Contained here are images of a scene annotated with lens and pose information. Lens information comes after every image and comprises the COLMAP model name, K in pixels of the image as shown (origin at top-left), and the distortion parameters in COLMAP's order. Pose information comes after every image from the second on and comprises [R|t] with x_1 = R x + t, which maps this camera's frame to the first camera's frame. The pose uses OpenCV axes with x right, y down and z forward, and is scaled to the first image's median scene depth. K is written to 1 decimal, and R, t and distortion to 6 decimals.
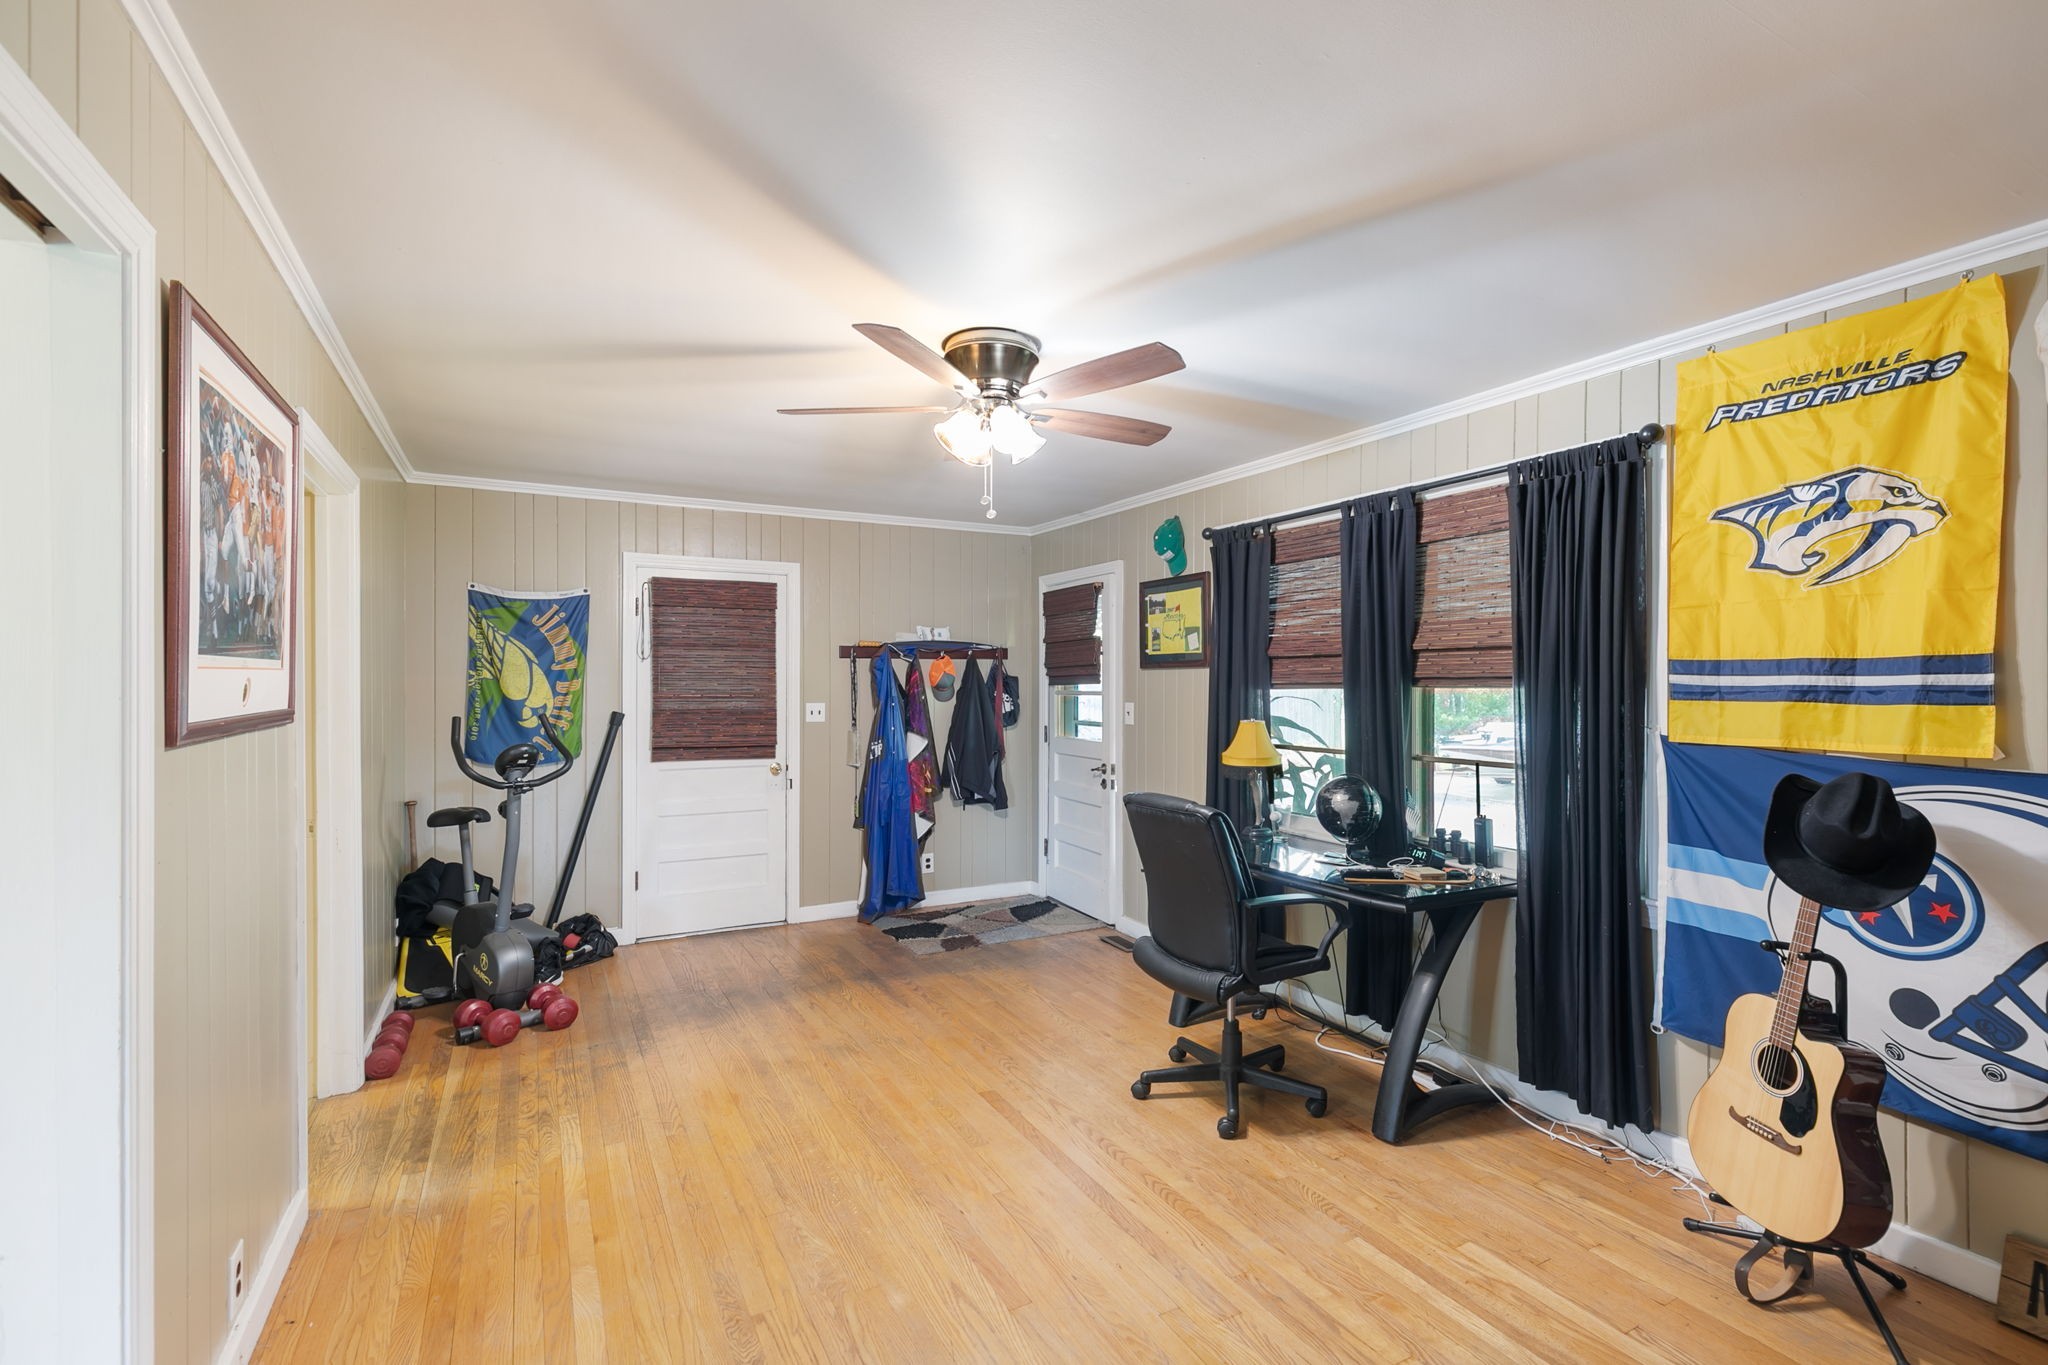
lens RADIAL K [[913.0, 0, 1011.9], [0, 913.0, 673.6], [0, 0, 1]] dist [-0.002455, -0.000408]
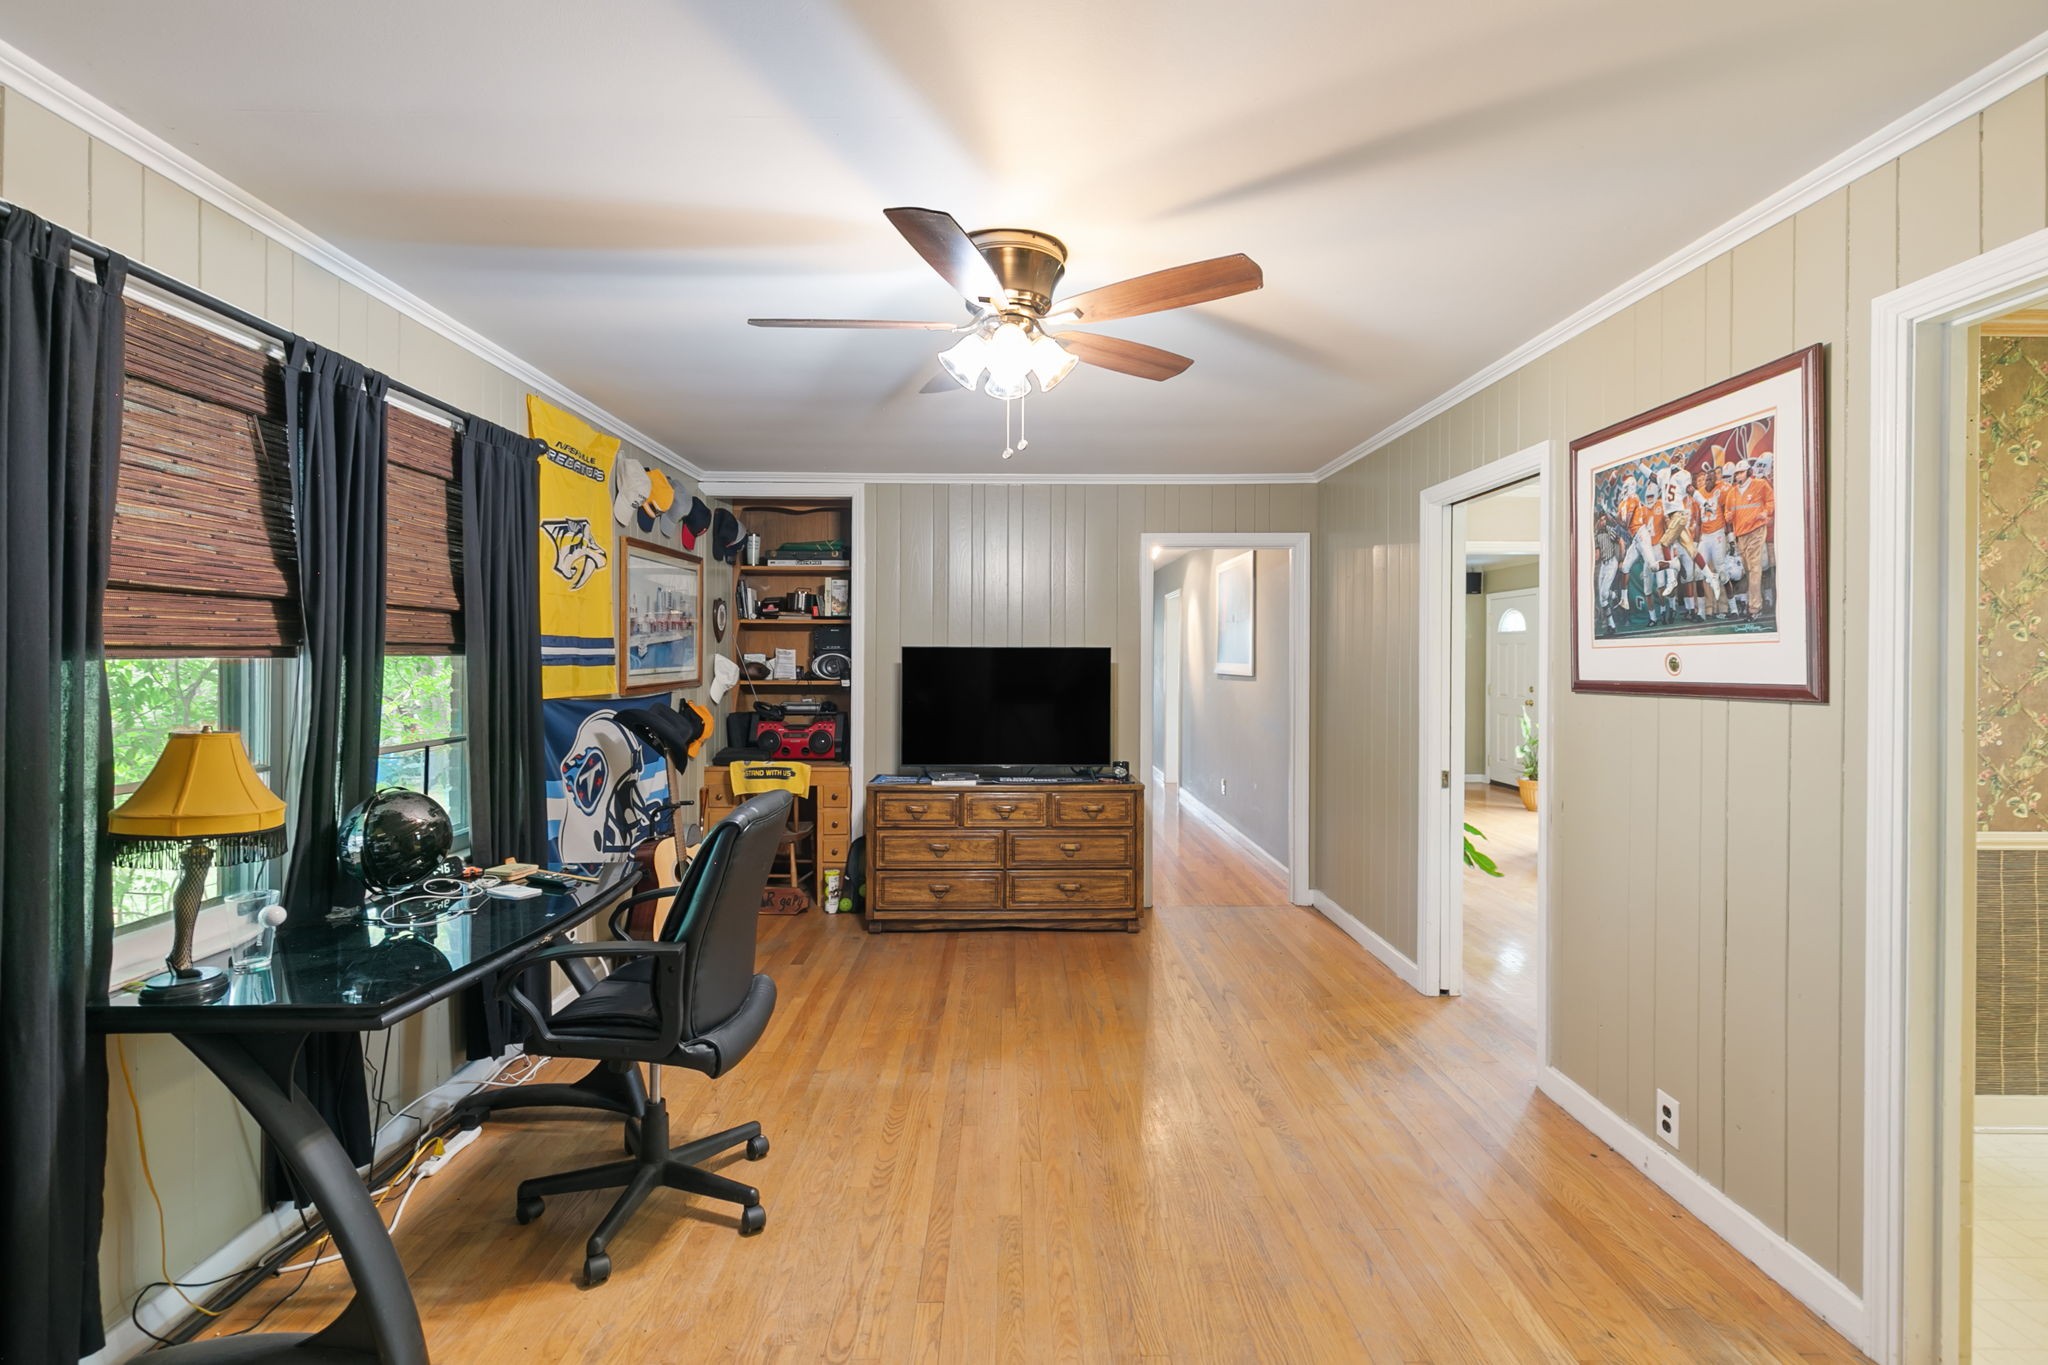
lens RADIAL K [[913.0, 0, 1011.9], [0, 913.0, 673.6], [0, 0, 1]] dist [-0.002455, -0.000408]
pose [[-0.880420, -0.011961, 0.474043, -0.403803], [-0.010057, 0.999928, 0.006552, 0.022842], [-0.474088, 0.001001, -0.880477, 1.657738]]
